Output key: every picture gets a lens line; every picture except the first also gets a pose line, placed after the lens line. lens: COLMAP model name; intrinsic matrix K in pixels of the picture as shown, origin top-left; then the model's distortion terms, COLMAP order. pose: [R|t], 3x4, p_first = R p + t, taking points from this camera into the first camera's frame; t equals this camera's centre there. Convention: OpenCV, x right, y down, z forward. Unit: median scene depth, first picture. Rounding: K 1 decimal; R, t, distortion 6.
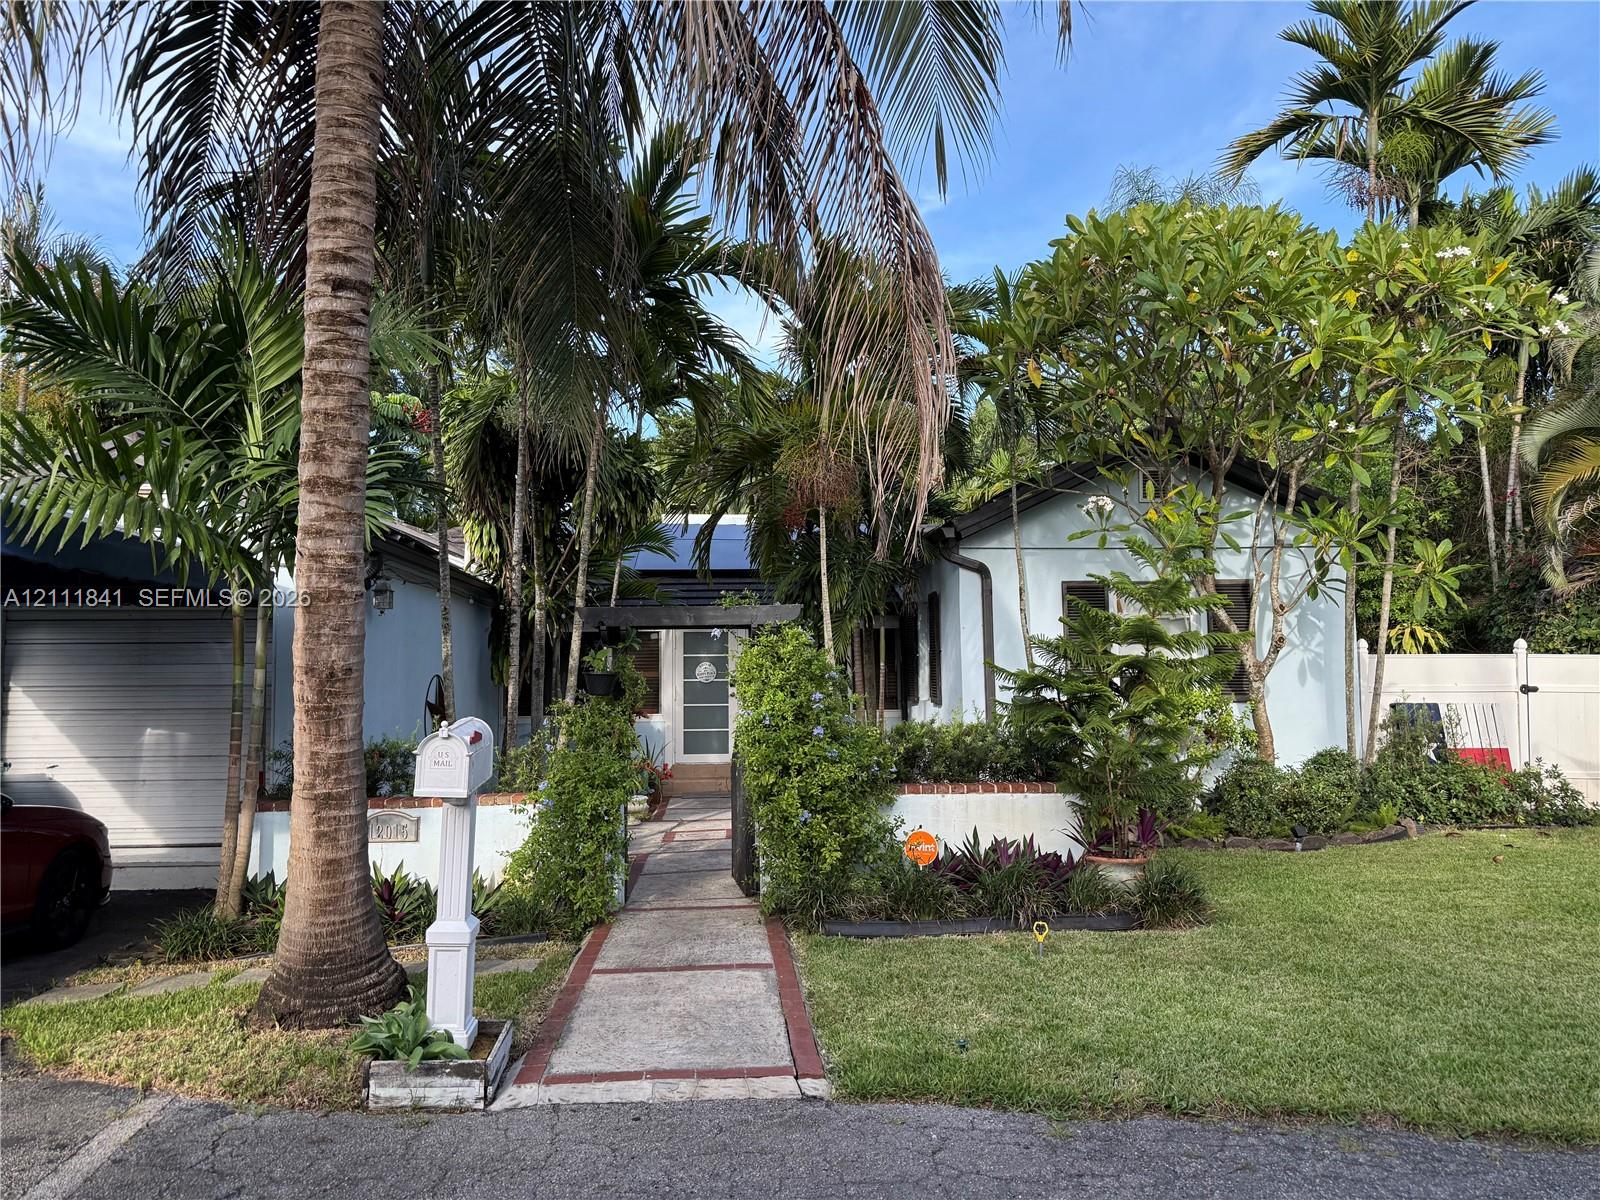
lens RADIAL K [[1140.8, 0, 800.0], [0, 1140.8, 600.0], [0, 0, 1]] dist [0.002070, -0.001534]
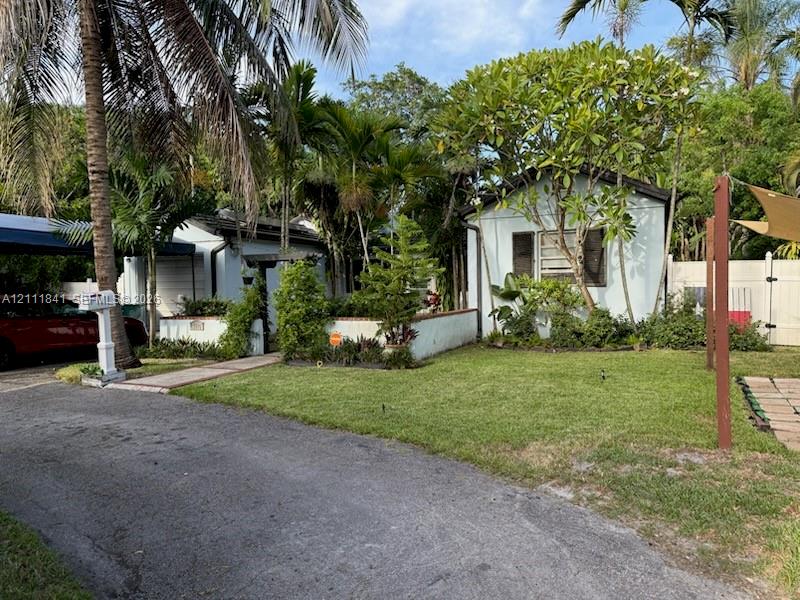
lens RADIAL K [[570.4, 0, 400.0], [0, 570.4, 300.0], [0, 0, 1]] dist [0.002070, -0.001534]
pose [[0.890750, 0.011705, -0.454343, 0.541416], [0.039924, 0.993789, 0.103874, -0.008453], [0.452737, -0.110665, 0.884750, -0.090880]]
